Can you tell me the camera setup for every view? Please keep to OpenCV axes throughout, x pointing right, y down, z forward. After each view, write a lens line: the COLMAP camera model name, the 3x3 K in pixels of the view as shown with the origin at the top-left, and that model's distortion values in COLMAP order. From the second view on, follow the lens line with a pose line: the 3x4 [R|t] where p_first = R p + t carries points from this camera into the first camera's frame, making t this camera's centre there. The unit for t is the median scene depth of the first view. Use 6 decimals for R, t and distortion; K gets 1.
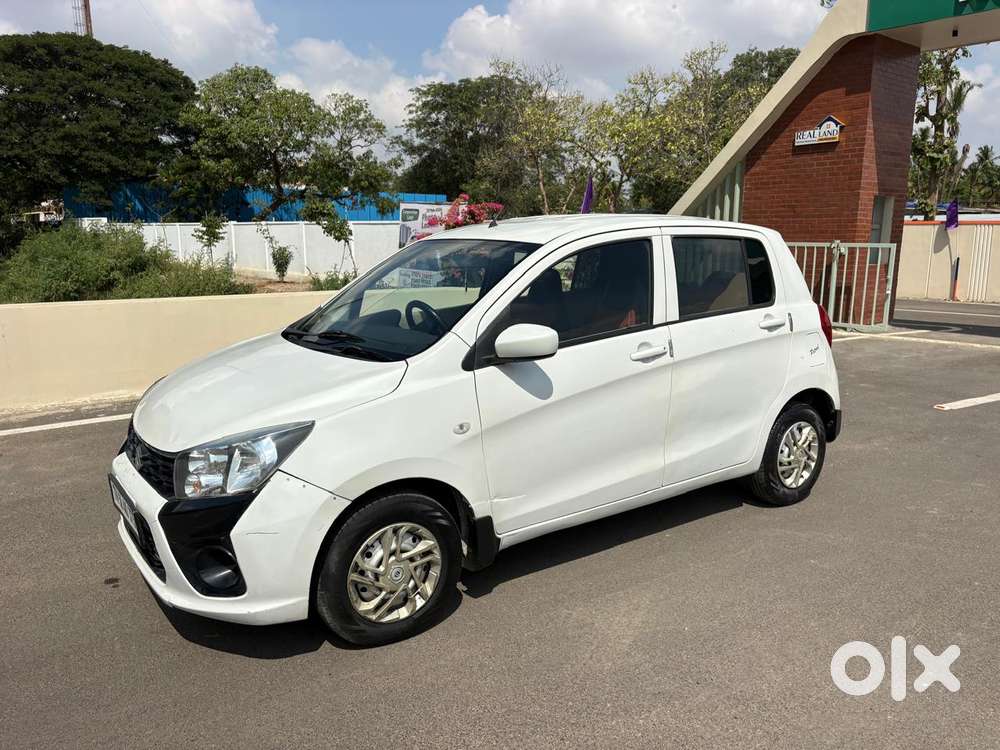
lens RADIAL K [[763.7, 0, 498.0], [0, 763.7, 369.8], [0, 0, 1]] dist [0.018490, -0.013943]
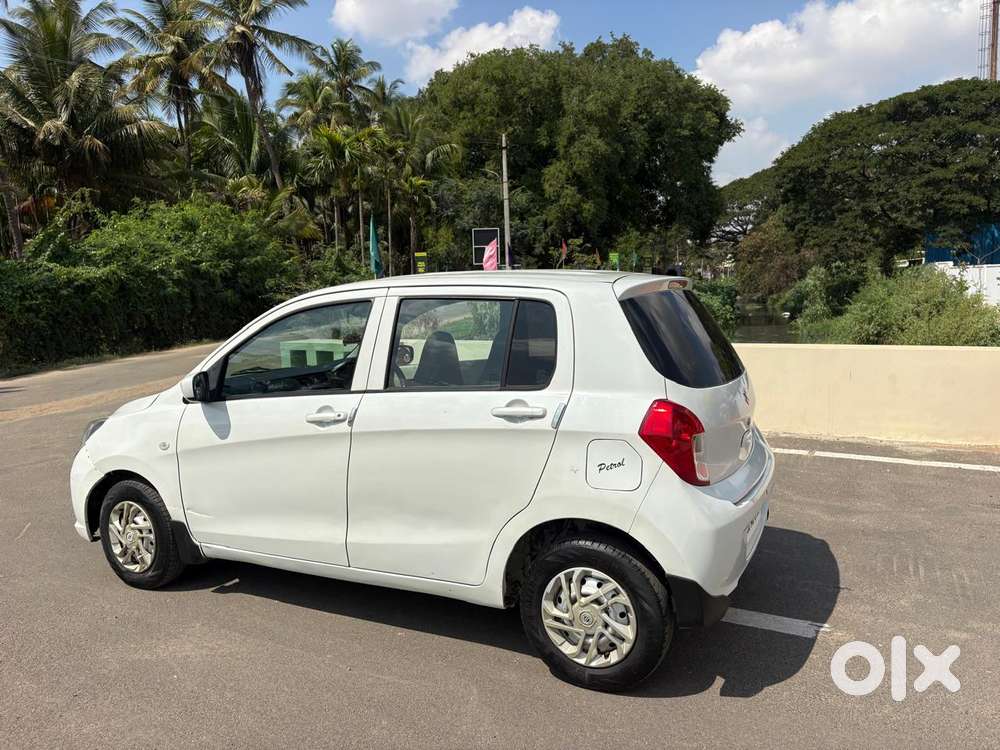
lens RADIAL K [[762.0, 0, 501.4], [0, 762.0, 364.7], [0, 0, 1]] dist [0.022528, -0.009413]
pose [[0.463405, 0.079163, -0.882603, 0.299680], [-0.132723, 0.990967, 0.019197, -0.035632], [0.876151, 0.108246, 0.469726, 0.191280]]
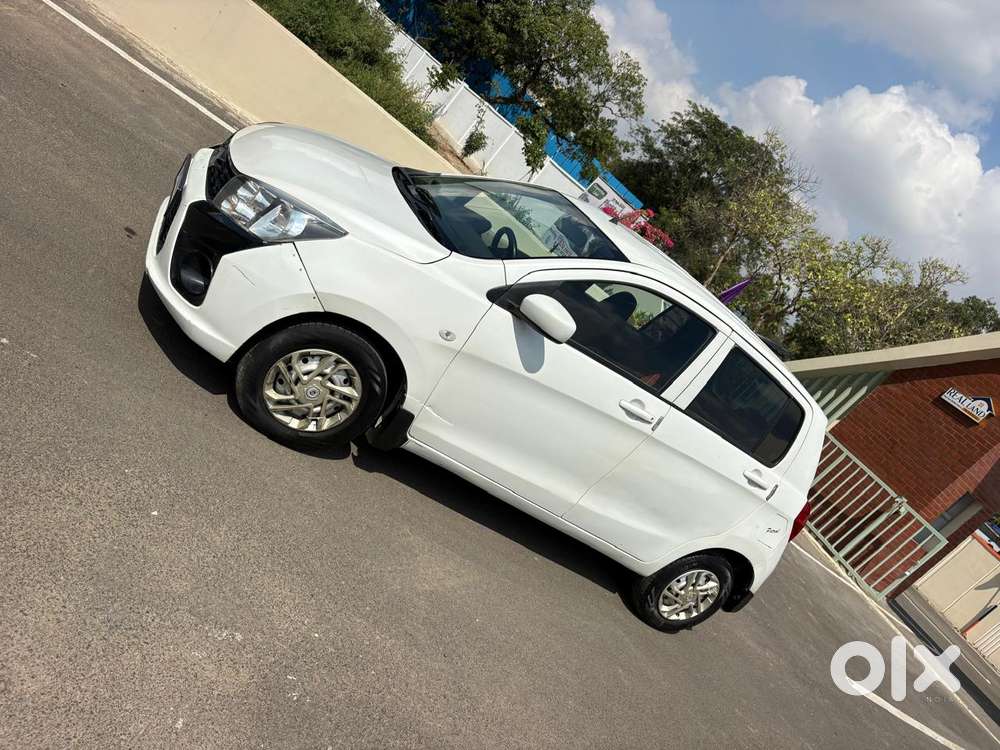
lens RADIAL K [[763.6, 0, 494.1], [0, 763.6, 361.9], [0, 0, 1]] dist [0.019190, -0.002157]
pose [[0.733973, 0.674616, -0.078598, 0.023912], [-0.672756, 0.738025, 0.052150, 0.001288], [0.093188, 0.014601, 0.995541, -0.011451]]
